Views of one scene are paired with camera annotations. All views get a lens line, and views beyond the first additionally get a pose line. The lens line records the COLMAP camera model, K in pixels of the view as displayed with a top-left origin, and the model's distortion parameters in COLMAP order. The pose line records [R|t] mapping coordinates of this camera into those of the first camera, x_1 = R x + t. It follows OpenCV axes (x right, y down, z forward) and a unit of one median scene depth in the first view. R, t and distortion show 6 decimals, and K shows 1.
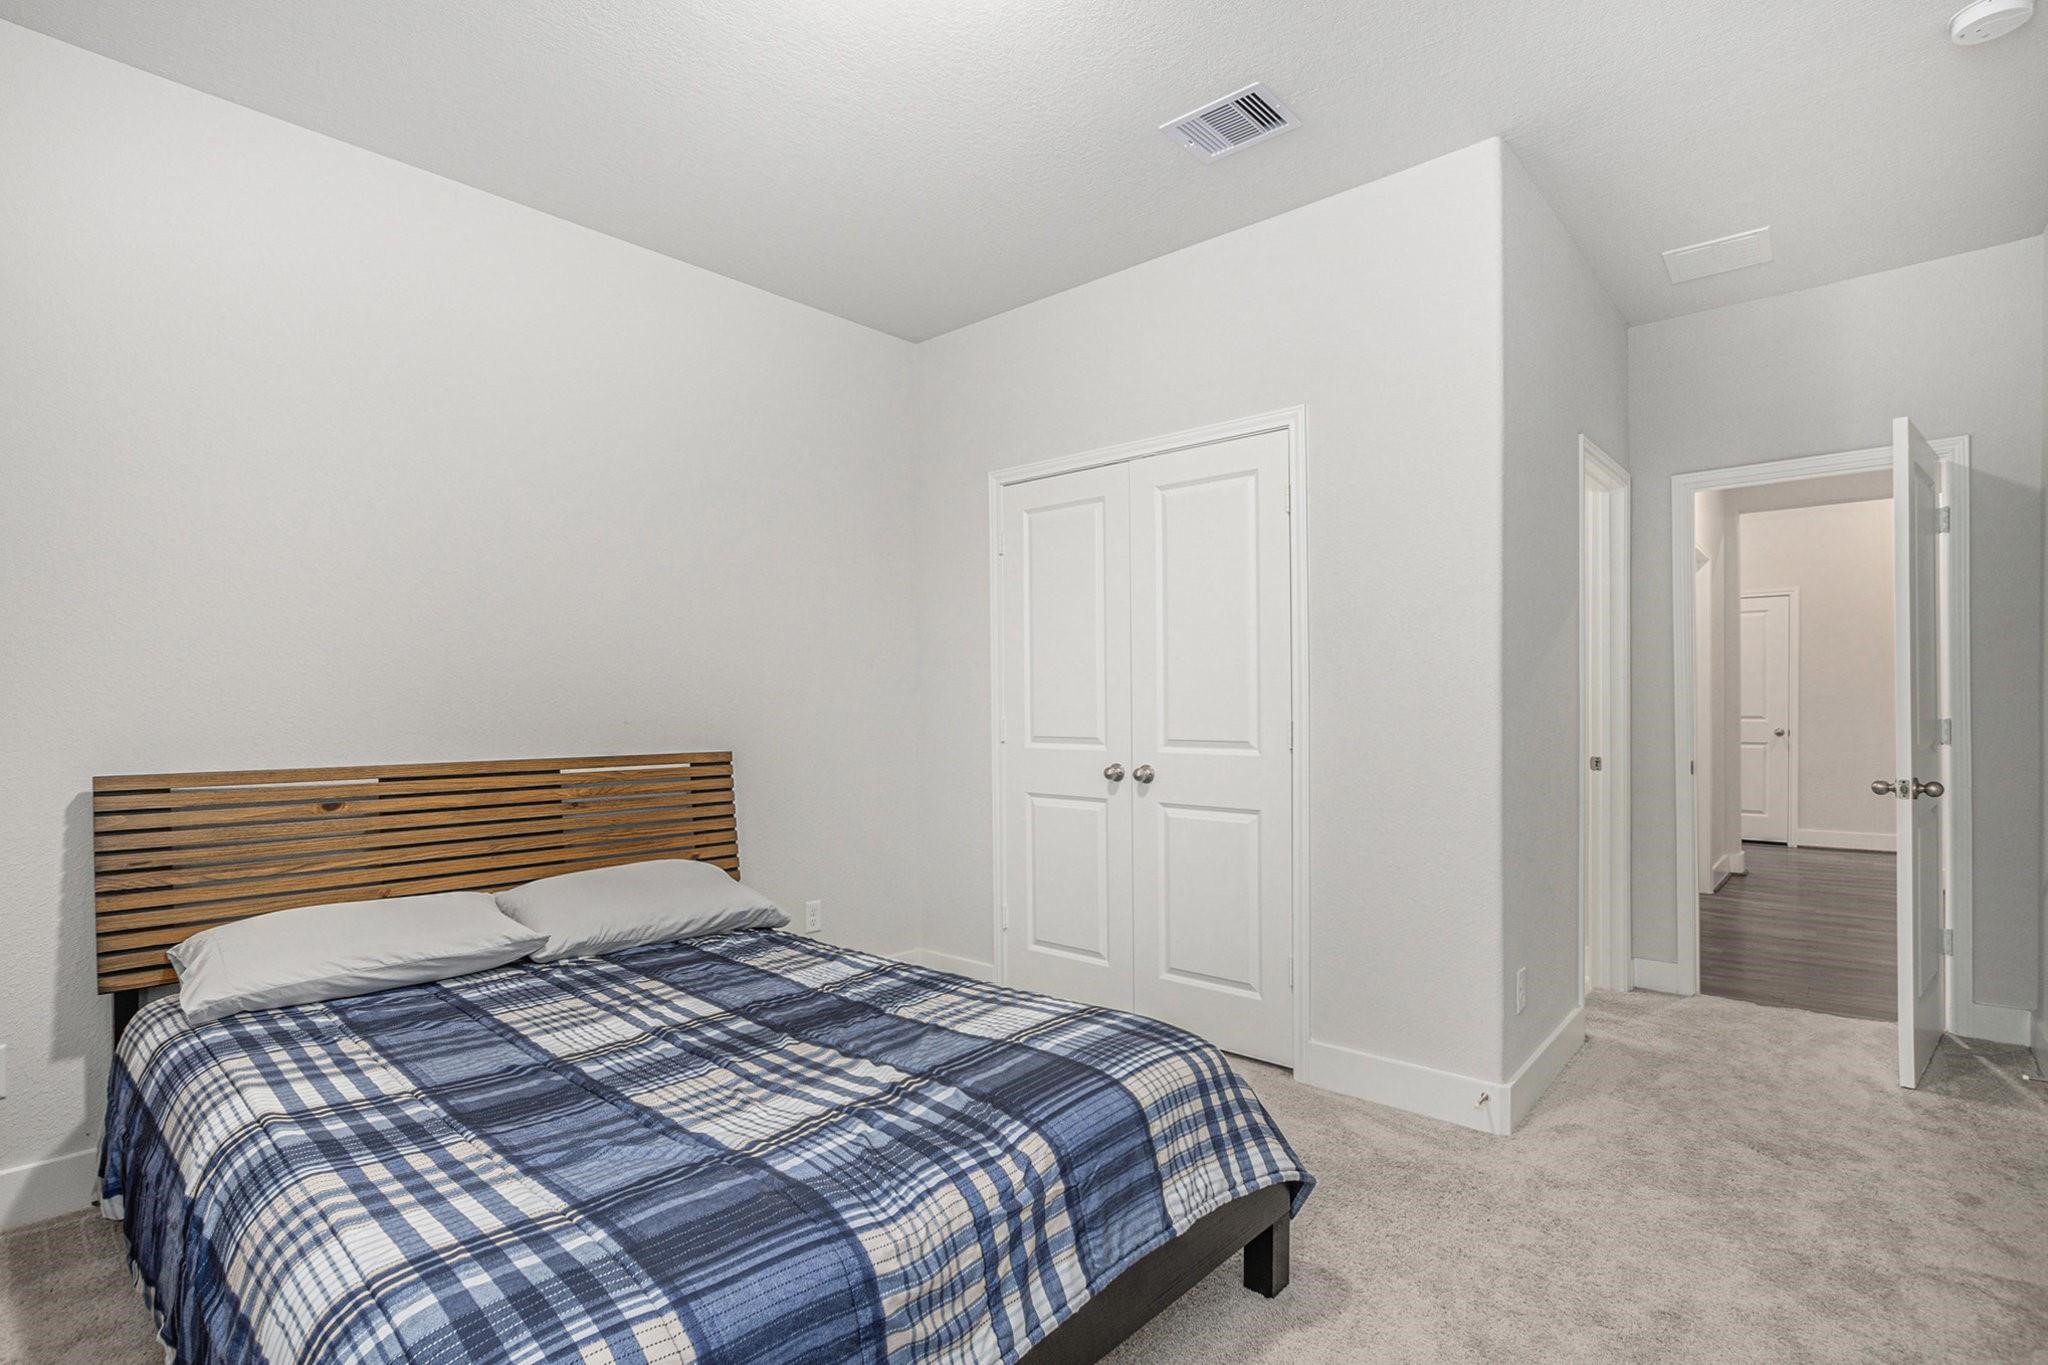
lens RADIAL K [[957.3, 0, 1031.4], [0, 957.3, 690.7], [0, 0, 1]] dist [-0.029327, 0.006009]
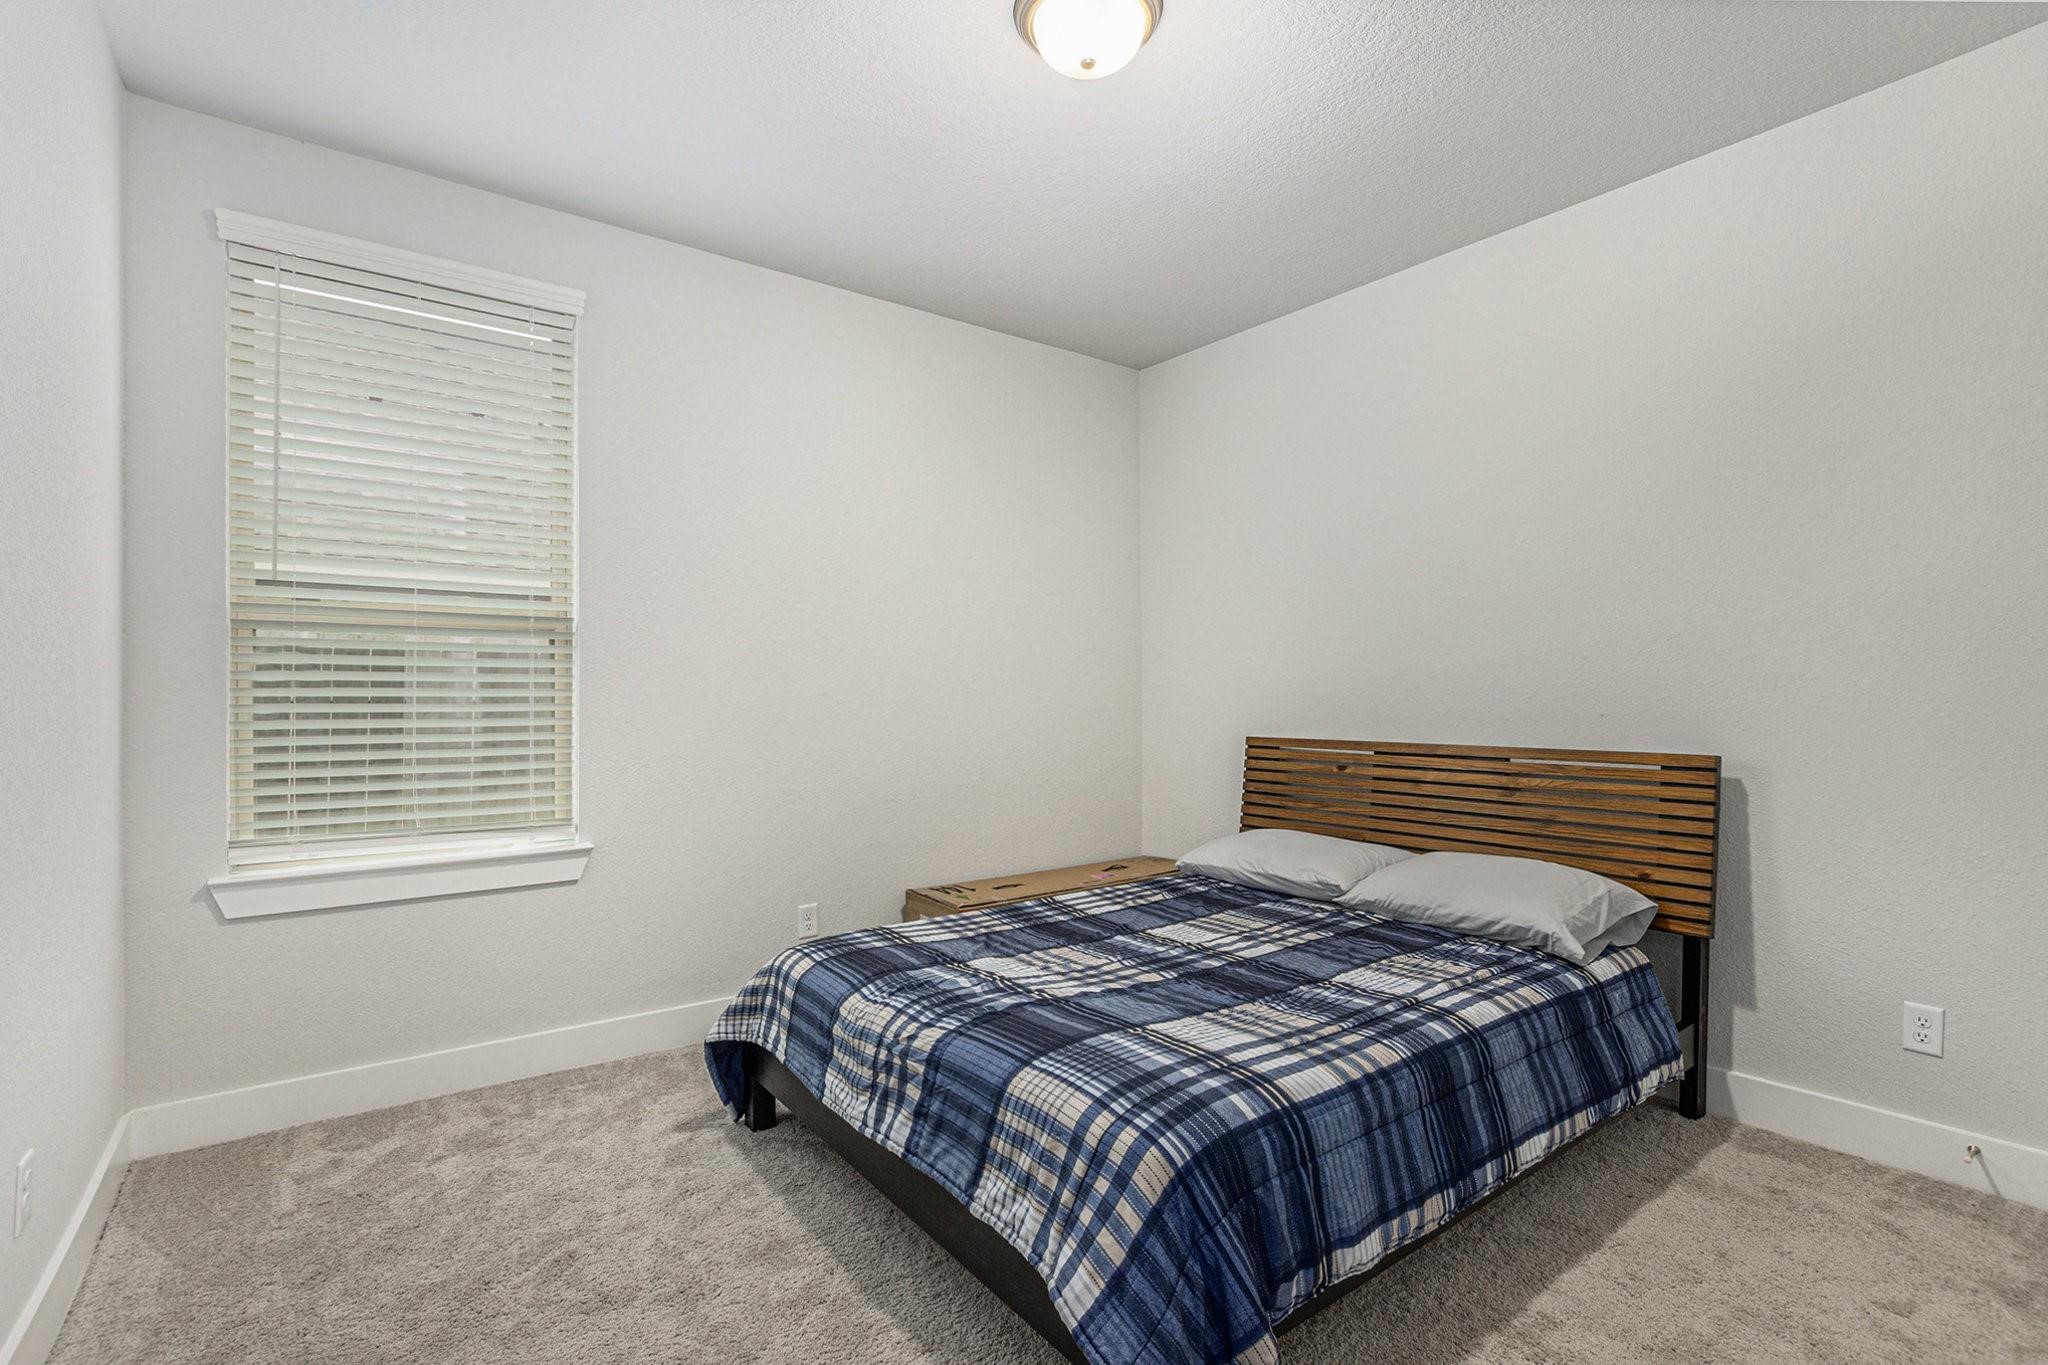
lens RADIAL K [[957.3, 0, 1031.3], [0, 957.3, 693.9], [0, 0, 1]] dist [-0.029327, 0.006009]
pose [[-0.188921, -0.003255, -0.981987, 0.857601], [0.015253, 0.999864, -0.006248, 0.015862], [0.981874, -0.016159, -0.188846, 0.942736]]
